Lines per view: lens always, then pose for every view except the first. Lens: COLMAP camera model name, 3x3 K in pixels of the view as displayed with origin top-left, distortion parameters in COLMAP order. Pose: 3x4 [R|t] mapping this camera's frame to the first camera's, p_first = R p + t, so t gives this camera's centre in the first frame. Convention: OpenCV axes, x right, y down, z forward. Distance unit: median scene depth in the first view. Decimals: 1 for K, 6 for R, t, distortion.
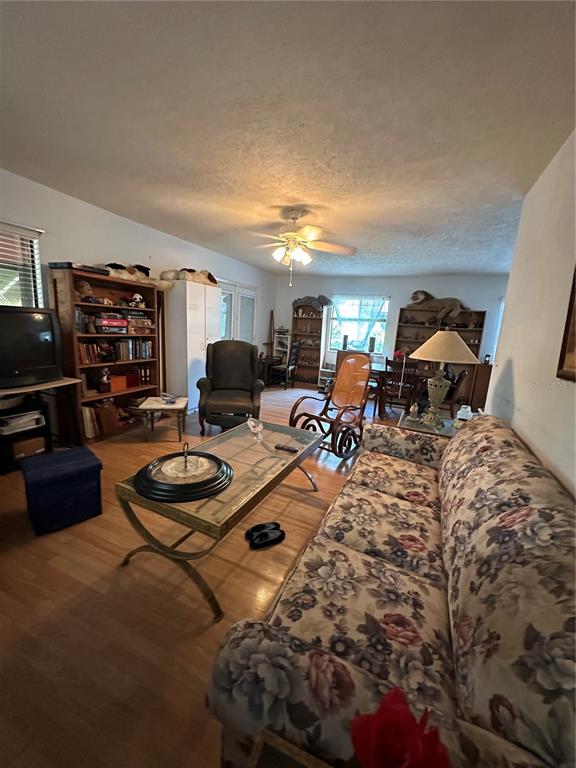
lens RADIAL K [[303.9, 0, 282.3], [0, 303.9, 383.9], [0, 0, 1]] dist [-0.004102, 0.000388]
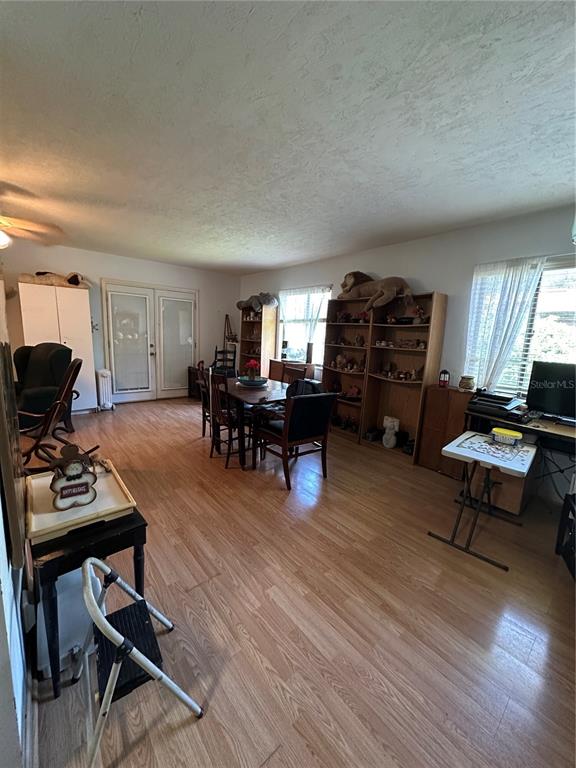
lens RADIAL K [[303.9, 0, 290.7], [0, 303.9, 383.0], [0, 0, 1]] dist [-0.004102, 0.000388]
pose [[0.895920, 0.050016, -0.441392, 0.605177], [-0.072295, 0.996811, -0.033789, -0.030459], [0.438294, 0.062183, 0.896678, 0.340234]]
